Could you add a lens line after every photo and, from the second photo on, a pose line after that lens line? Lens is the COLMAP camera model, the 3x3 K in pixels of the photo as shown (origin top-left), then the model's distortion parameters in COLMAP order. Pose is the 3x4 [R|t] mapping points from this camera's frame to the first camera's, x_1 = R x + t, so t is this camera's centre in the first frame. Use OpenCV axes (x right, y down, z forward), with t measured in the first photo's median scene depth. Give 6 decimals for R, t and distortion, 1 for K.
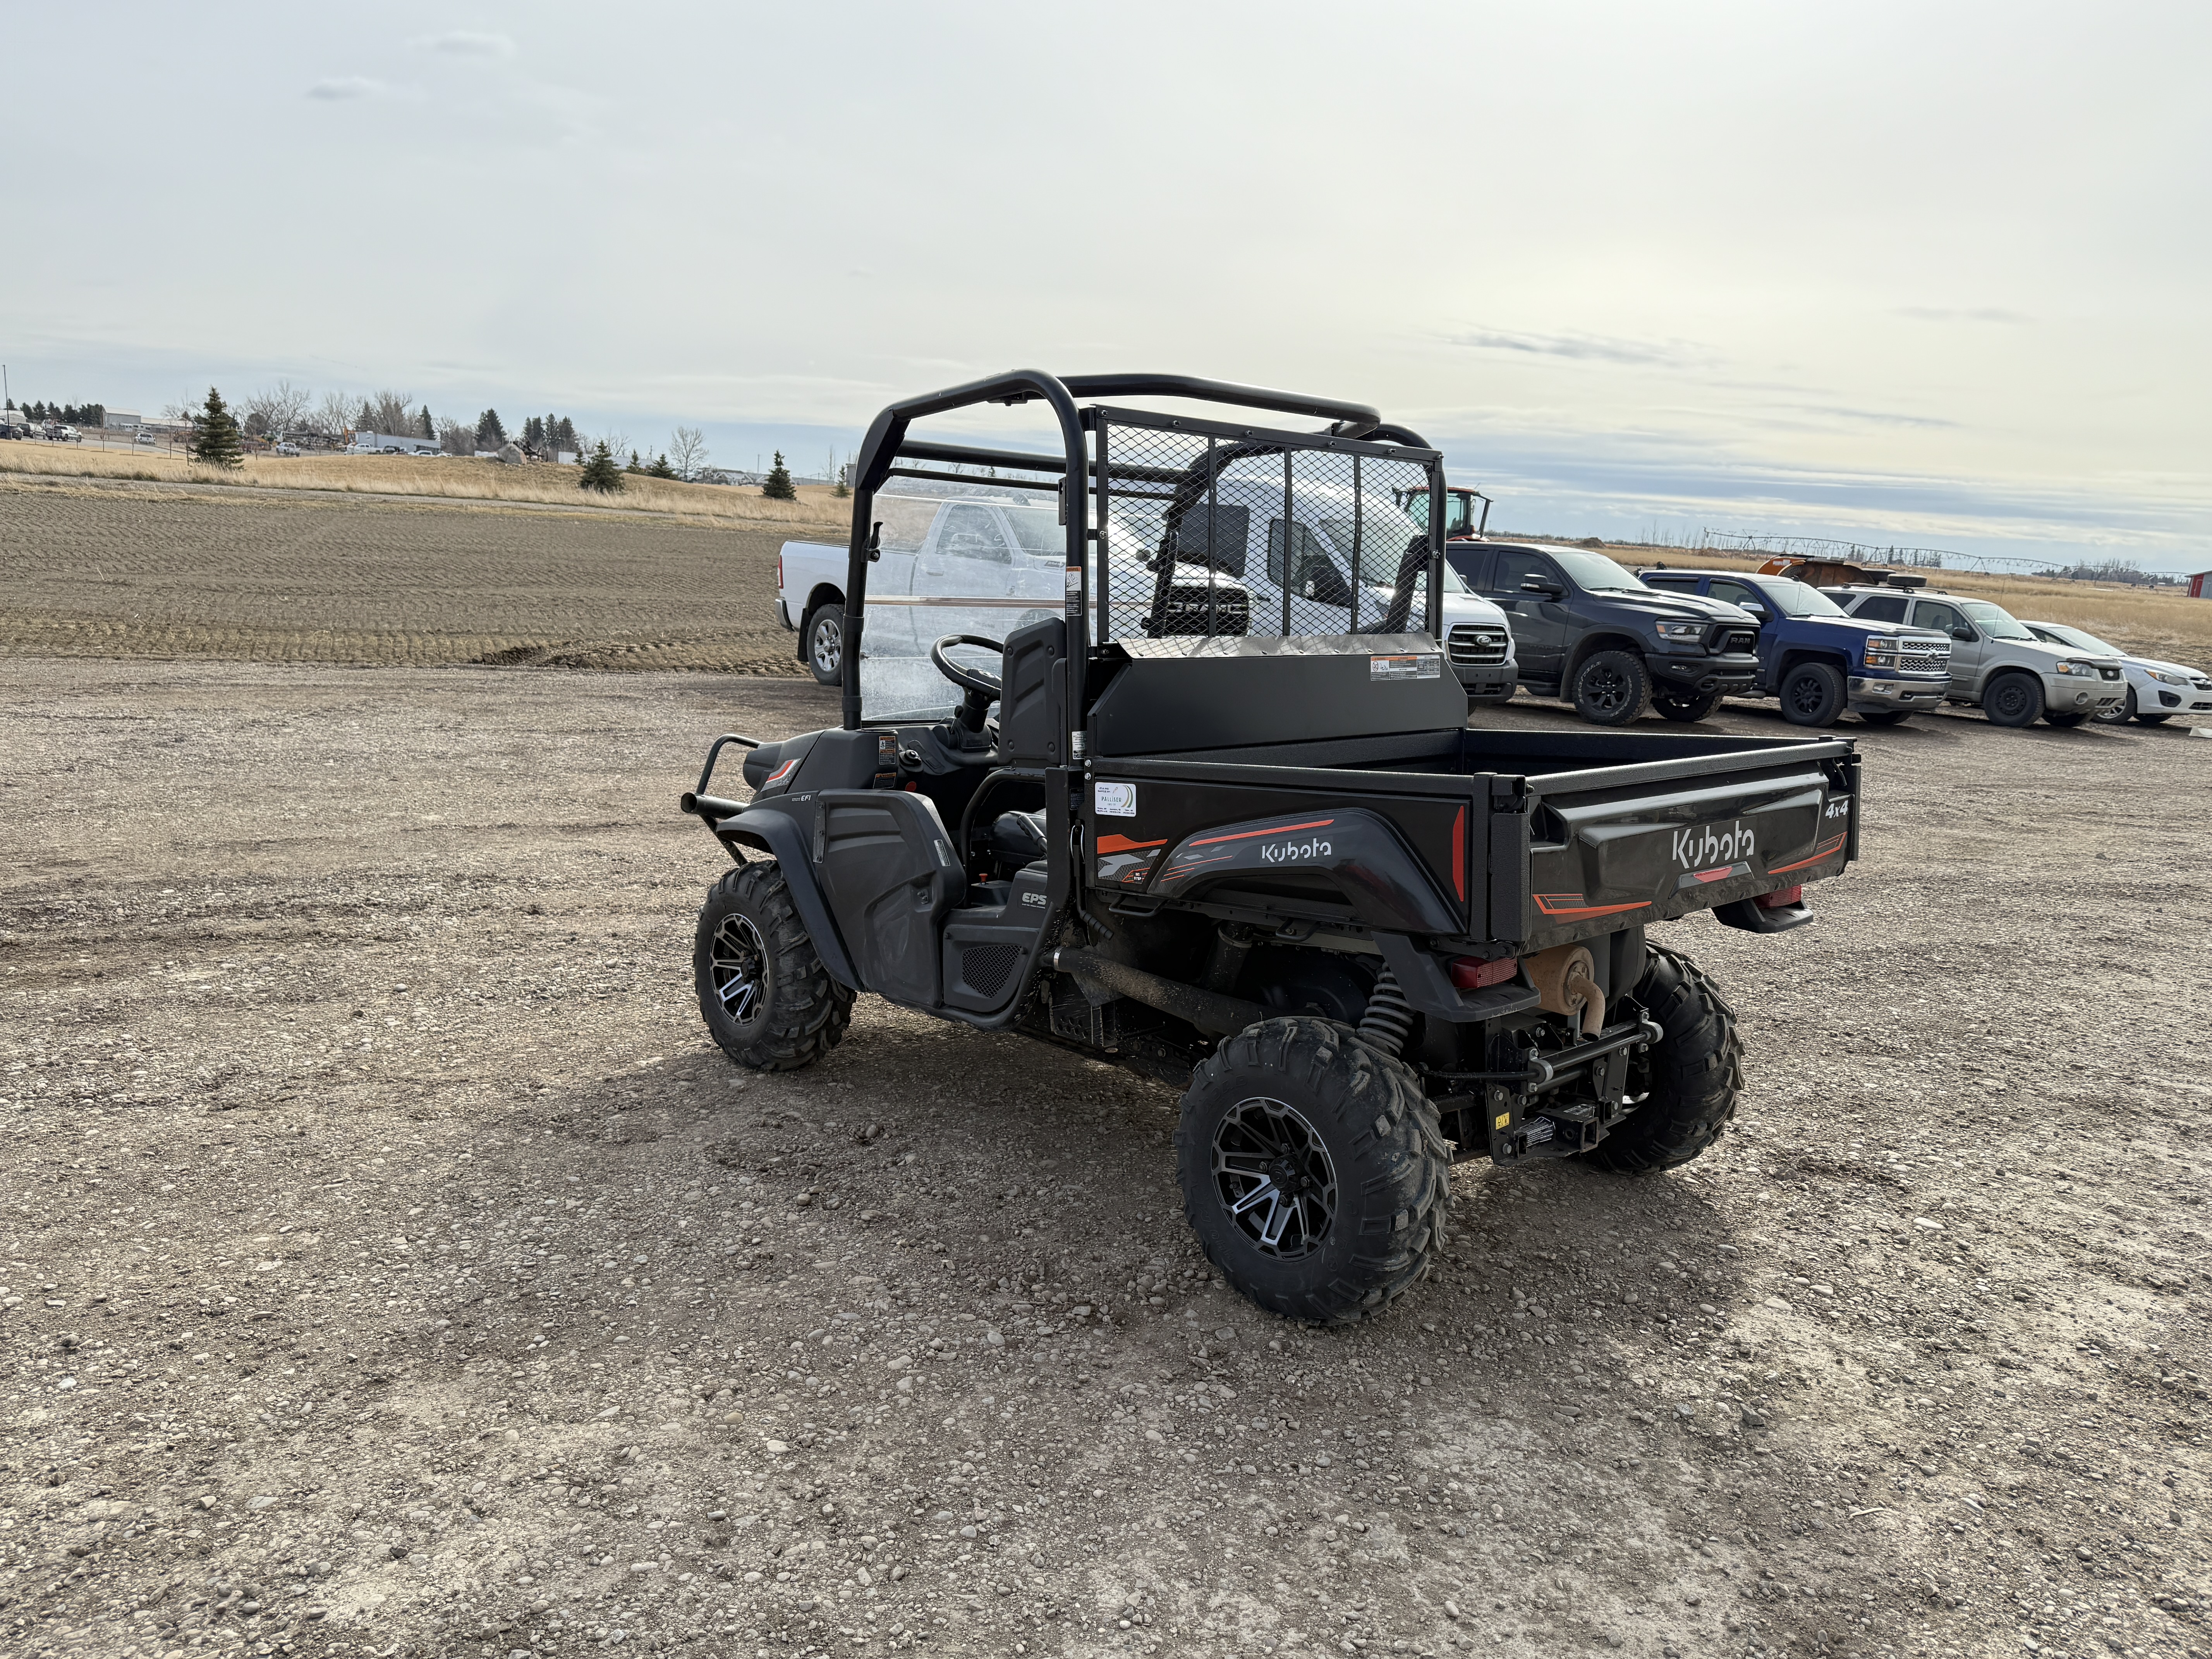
lens RADIAL K [[1572.2, 0, 1121.2], [0, 1572.2, 832.2], [0, 0, 1]] dist [0.025328, -0.015629]
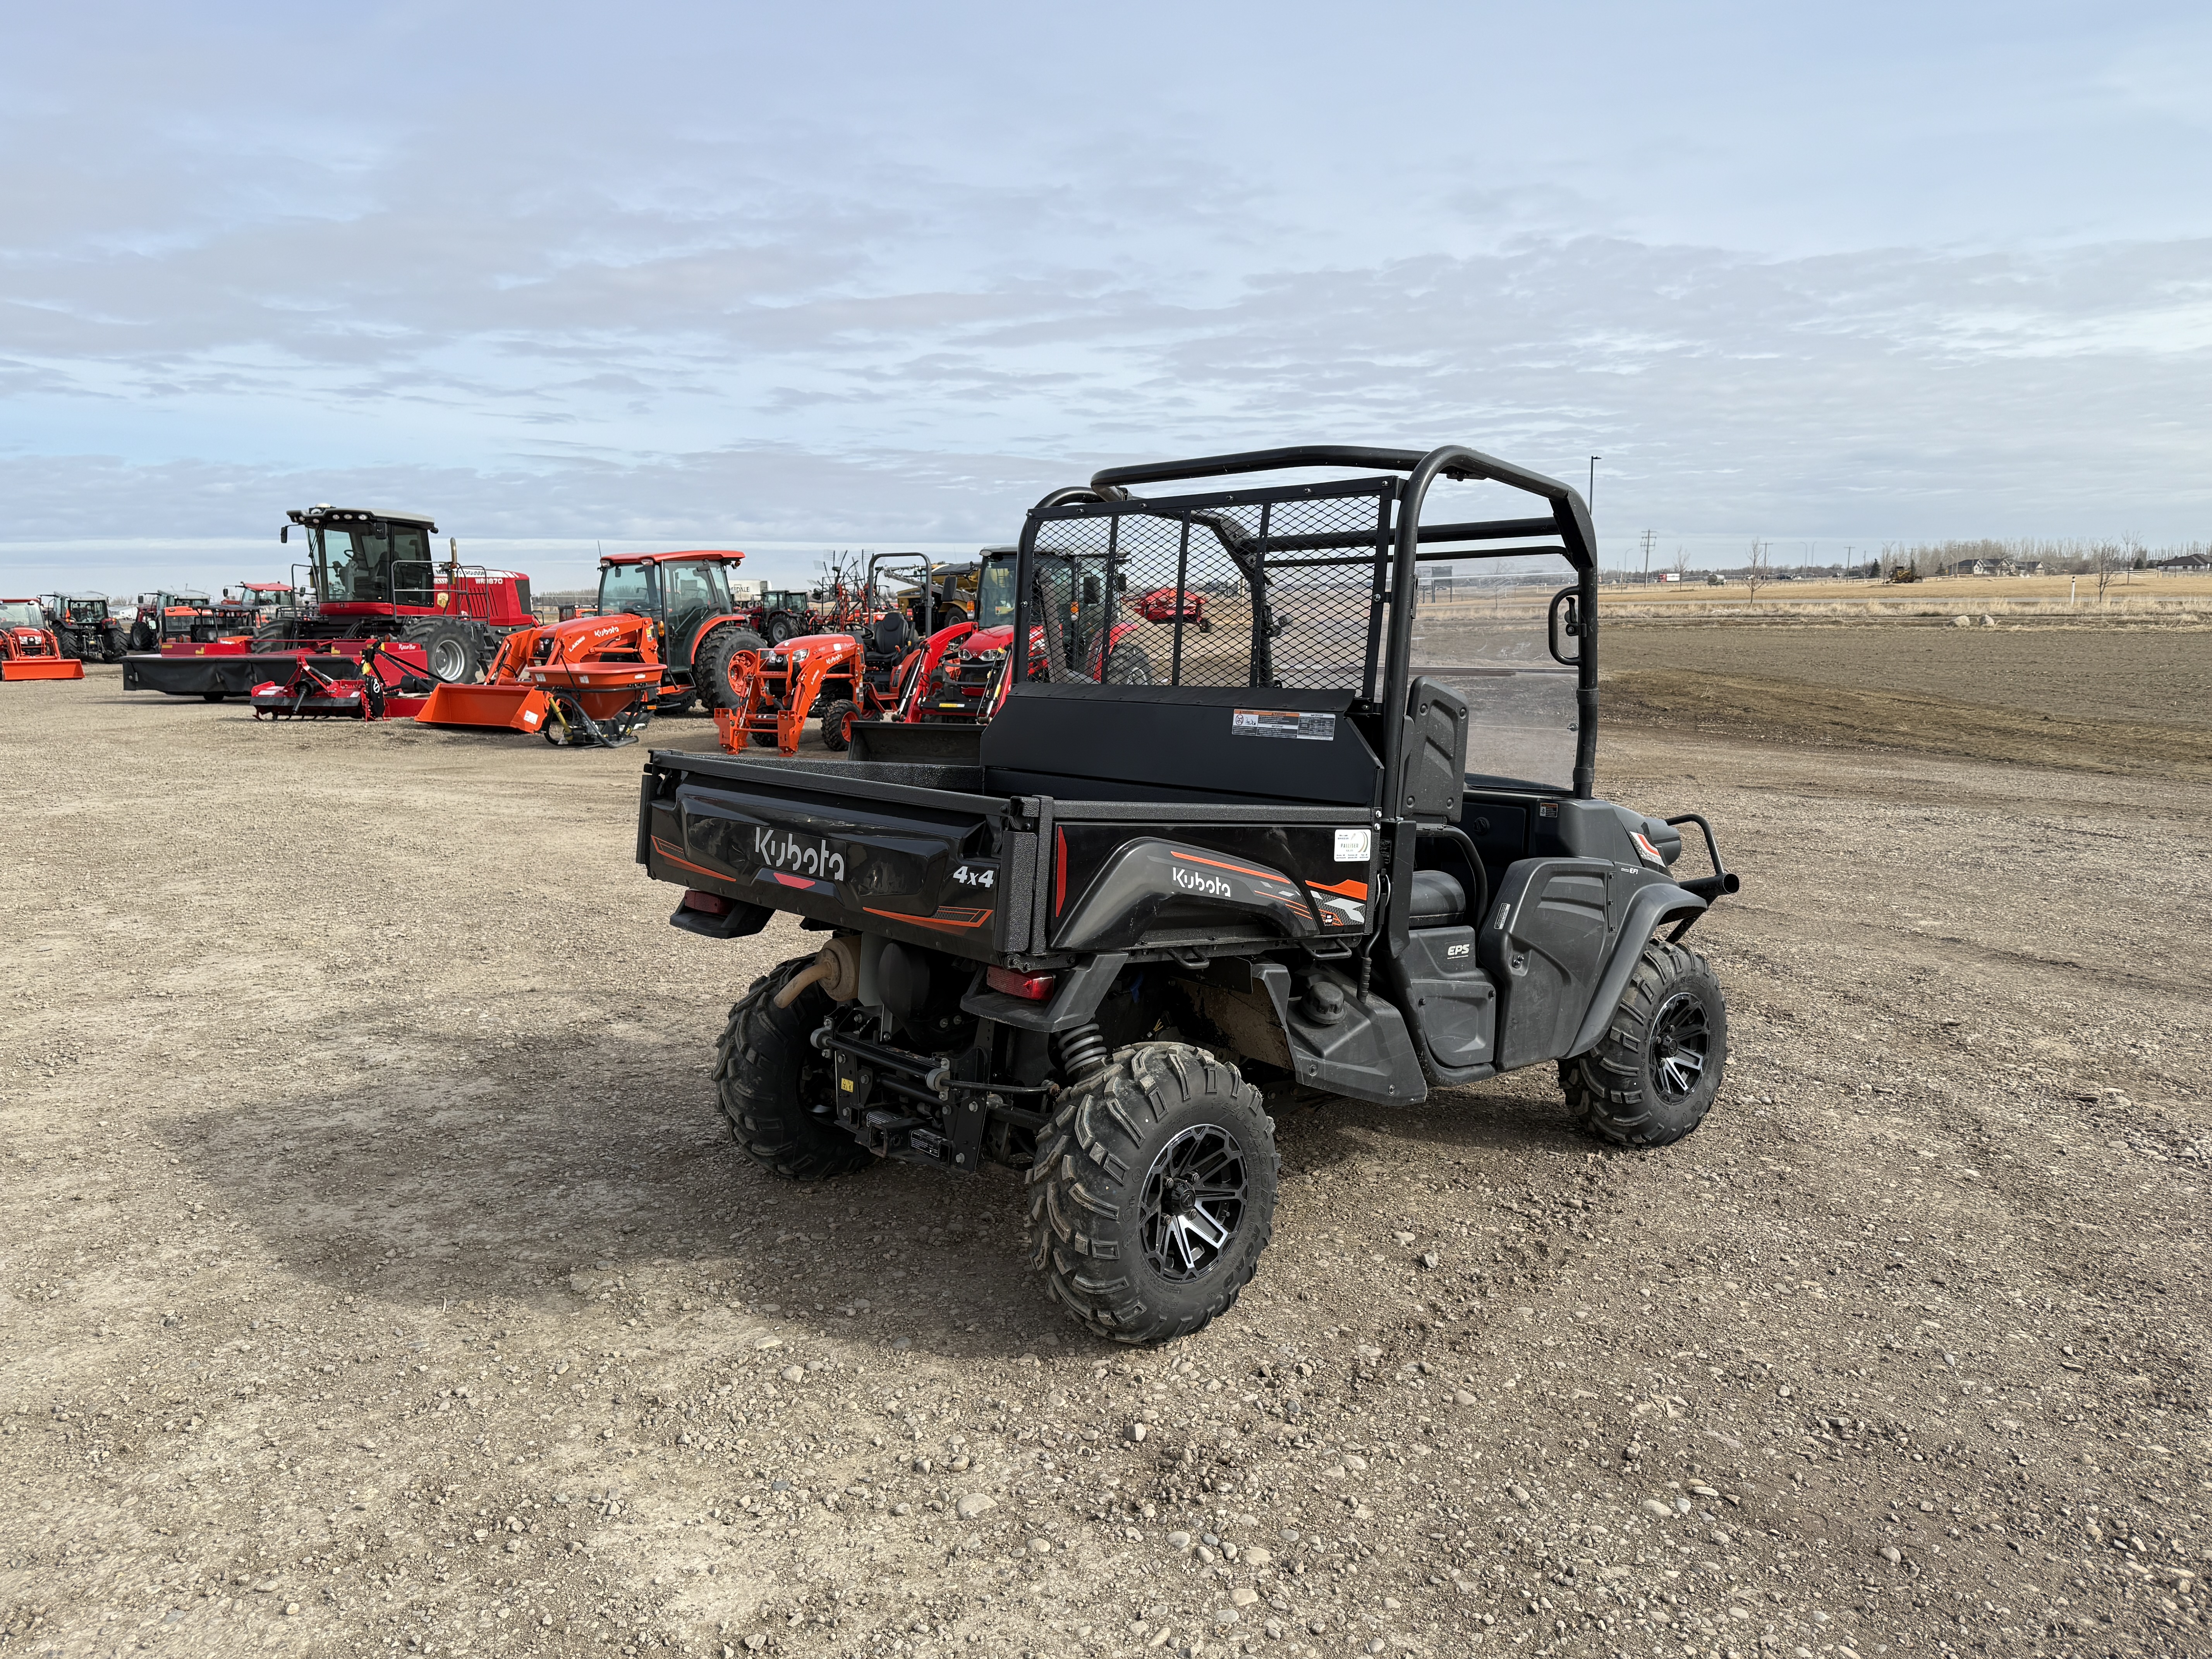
lens RADIAL K [[1572.2, 0, 1111.7], [0, 1572.2, 815.3], [0, 0, 1]] dist [0.025328, -0.015629]
pose [[-0.030581, 0.063318, -0.997525, 1.331945], [-0.183841, 0.980609, 0.067880, -0.119549], [0.982480, 0.185462, -0.018347, 1.148602]]
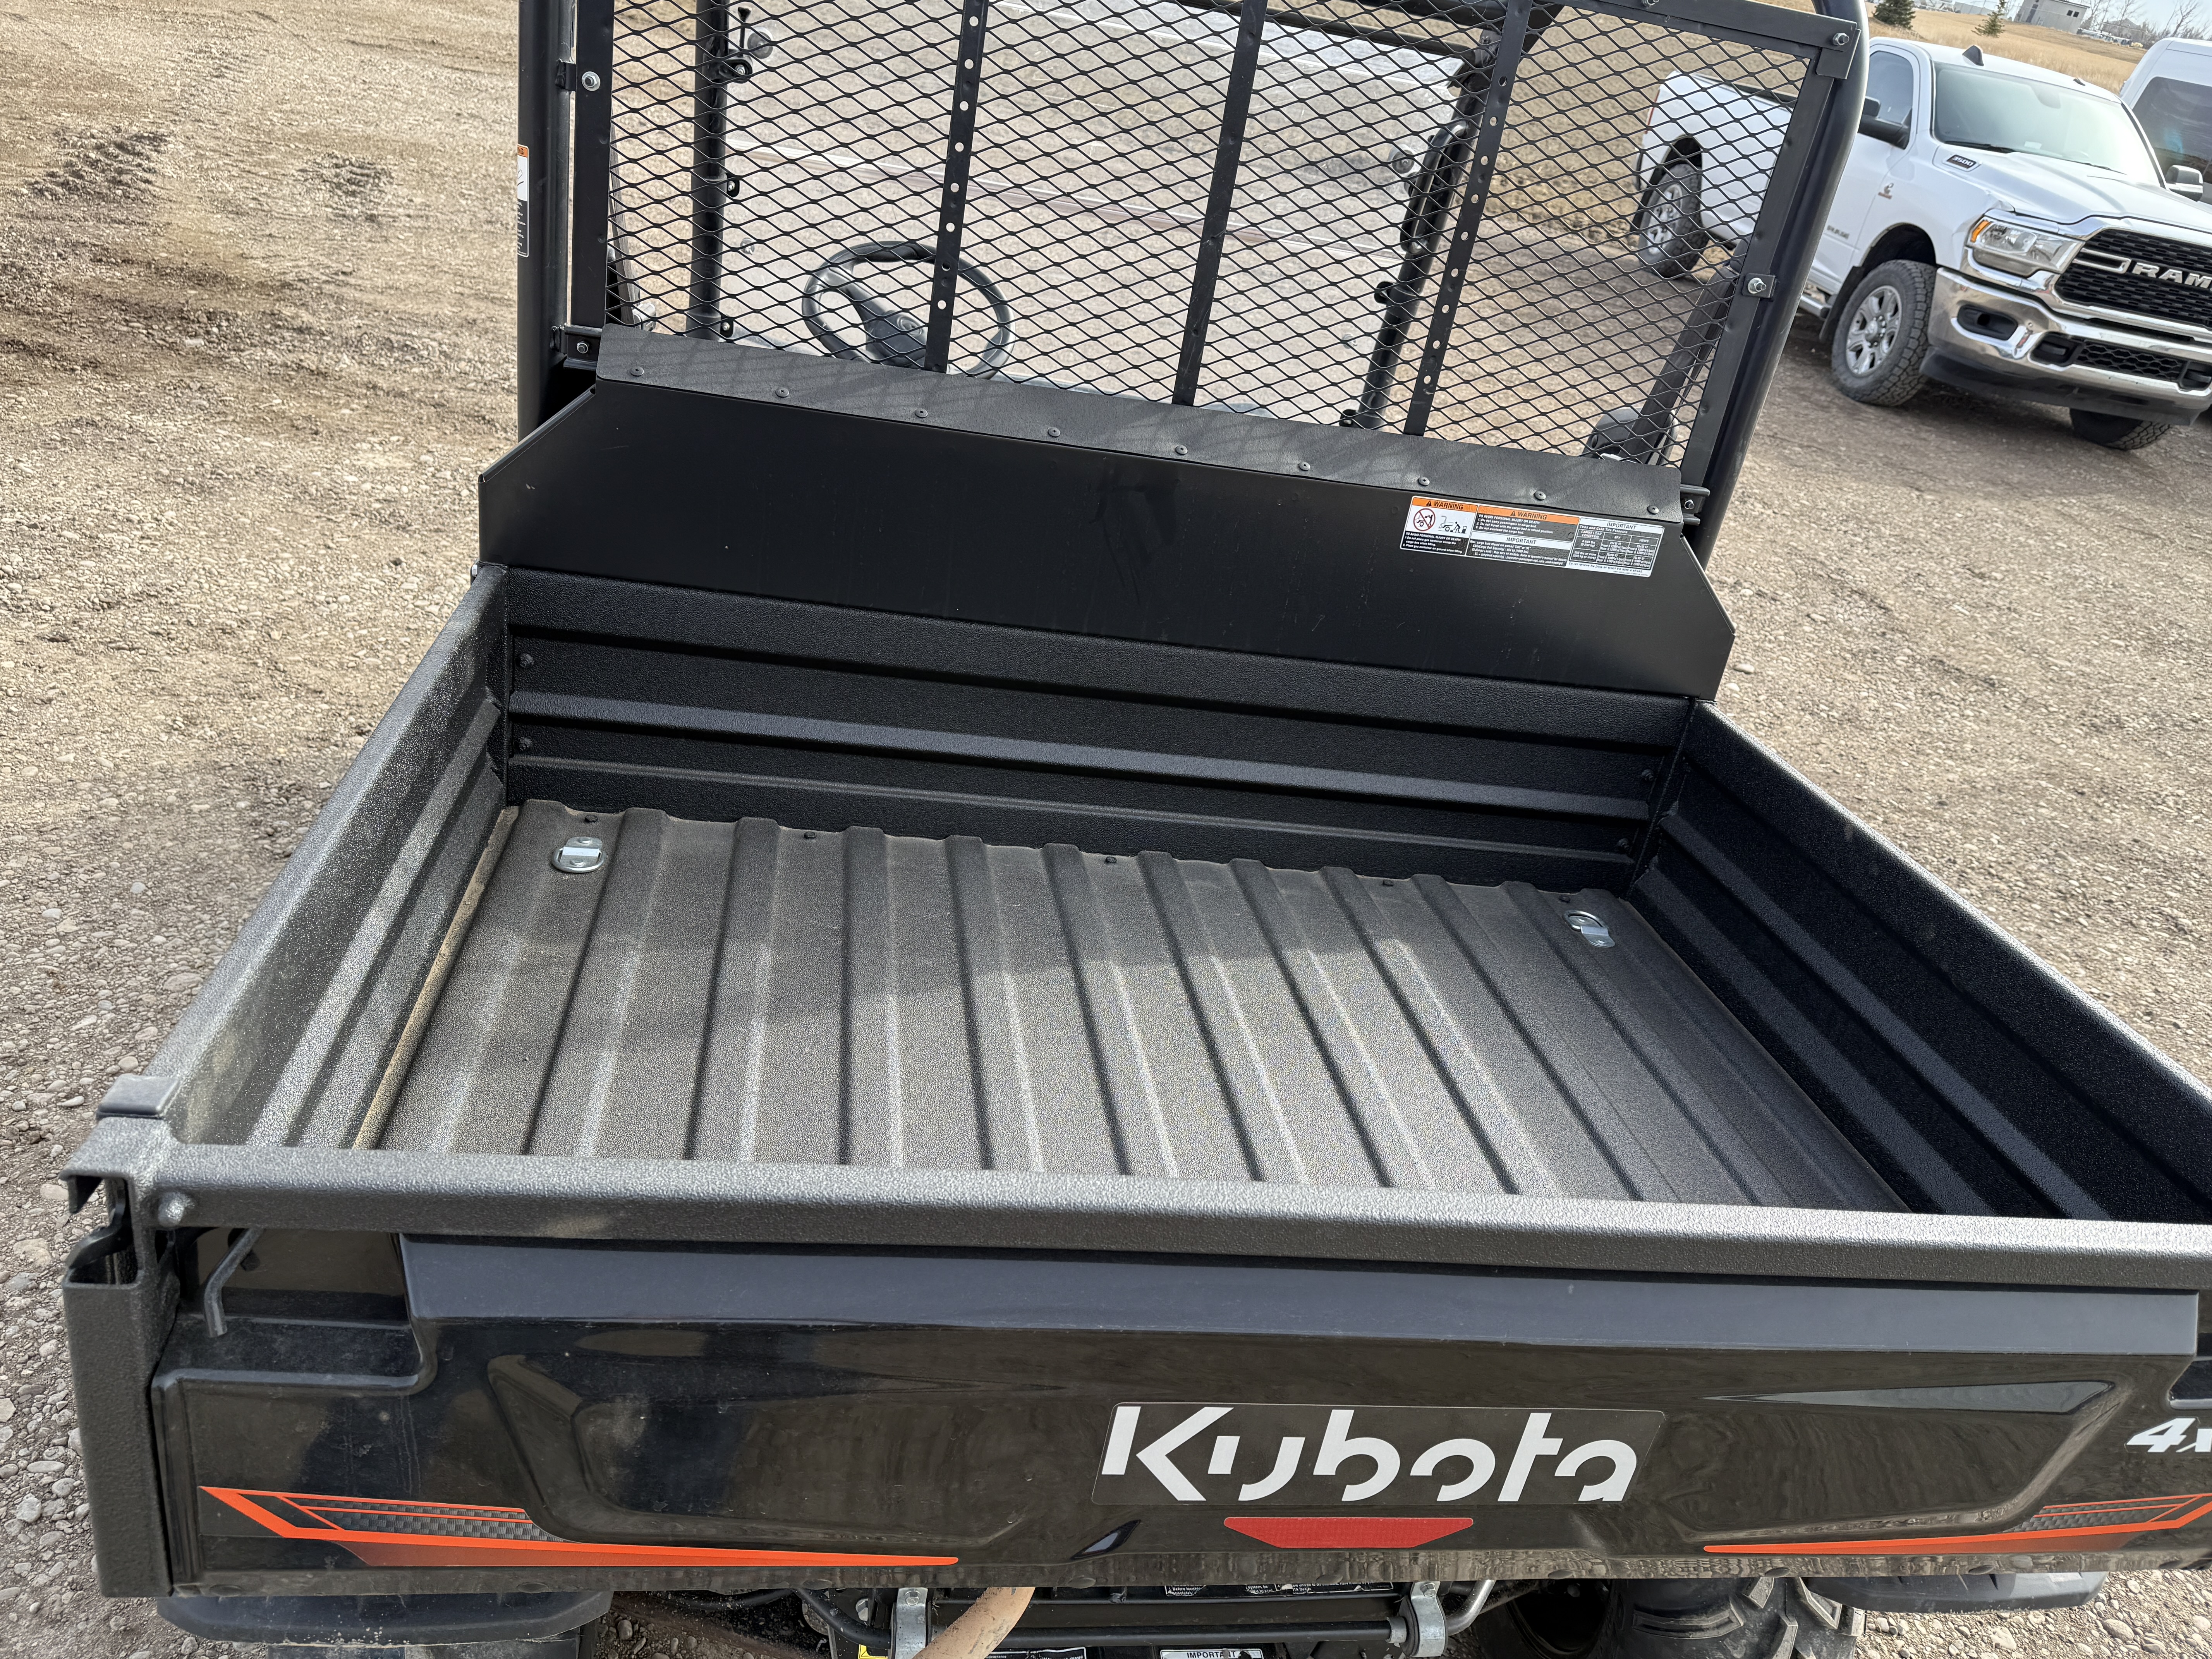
lens RADIAL K [[1572.2, 0, 1158.9], [0, 1572.2, 799.8], [0, 0, 1]] dist [0.025328, -0.015629]
pose [[0.797770, 0.371314, -0.475066, 0.416069], [-0.236103, 0.917346, 0.320518, -0.190696], [0.554813, -0.143535, 0.819500, 0.693966]]
